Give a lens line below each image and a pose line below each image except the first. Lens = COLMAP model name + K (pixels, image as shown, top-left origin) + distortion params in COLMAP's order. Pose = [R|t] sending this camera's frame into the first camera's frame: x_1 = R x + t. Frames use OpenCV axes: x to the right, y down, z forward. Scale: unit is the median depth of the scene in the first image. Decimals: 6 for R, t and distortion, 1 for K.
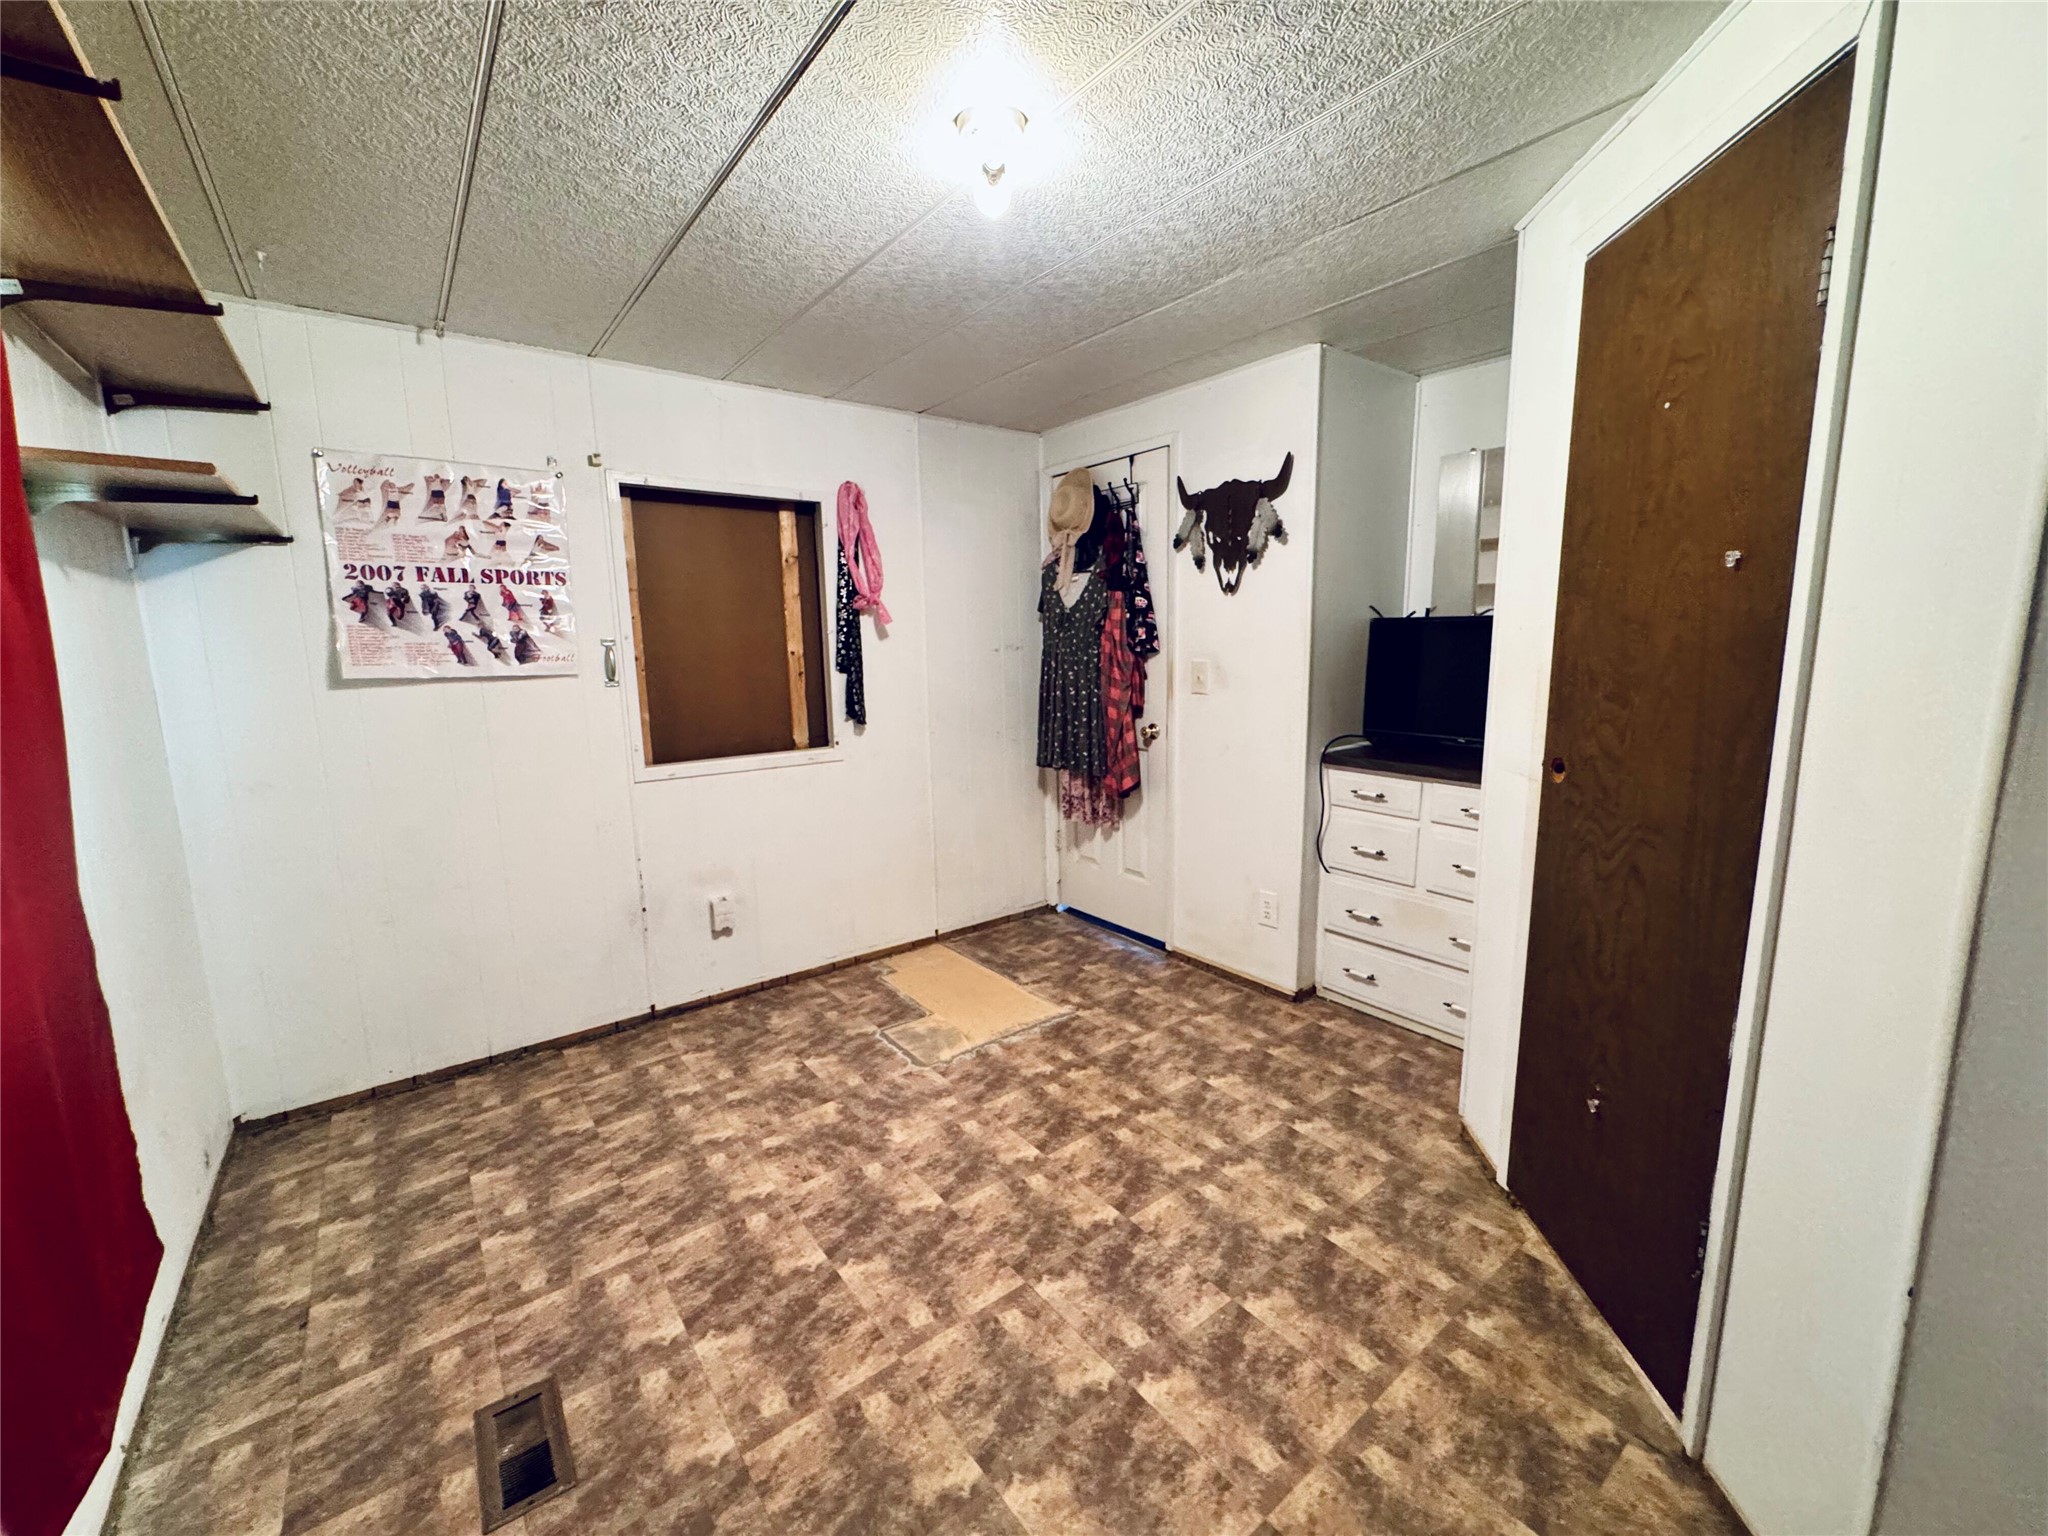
lens RADIAL K [[817.7, 0, 1029.0], [0, 817.7, 765.8], [0, 0, 1]] dist [-0.003538, 0.000159]
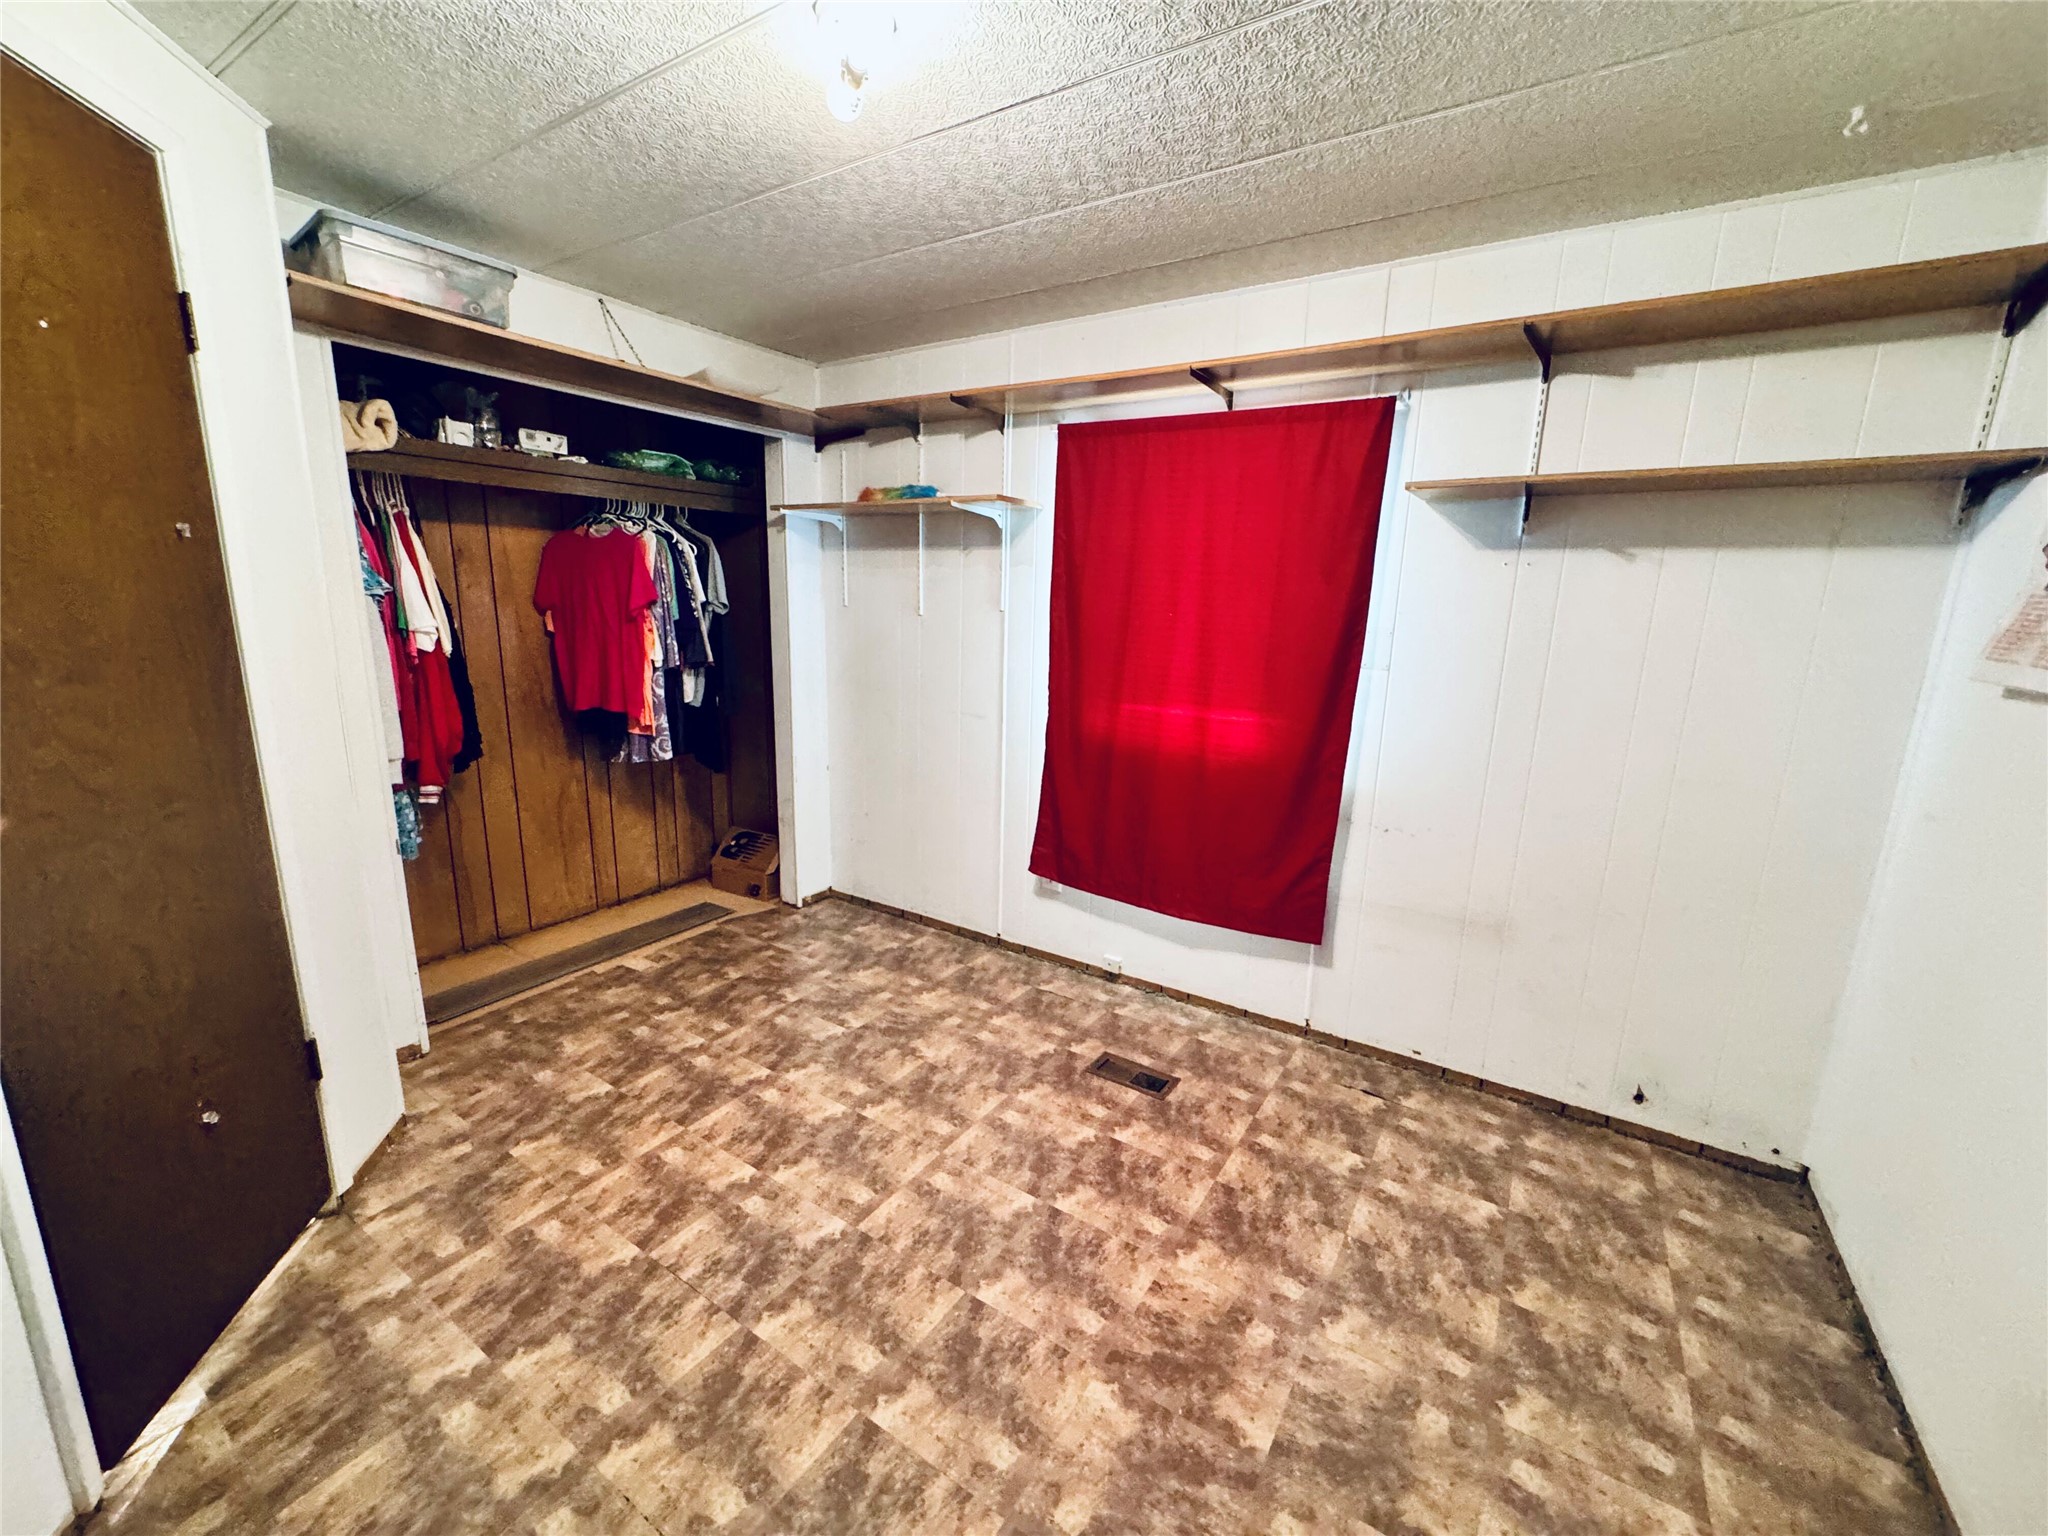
lens RADIAL K [[817.7, 0, 1022.0], [0, 817.7, 768.5], [0, 0, 1]] dist [-0.003538, 0.000159]
pose [[-0.945219, 0.060074, -0.320862, 0.087459], [-0.058900, 0.935402, 0.348646, -0.267270], [0.321079, 0.348445, -0.880621, 1.638006]]
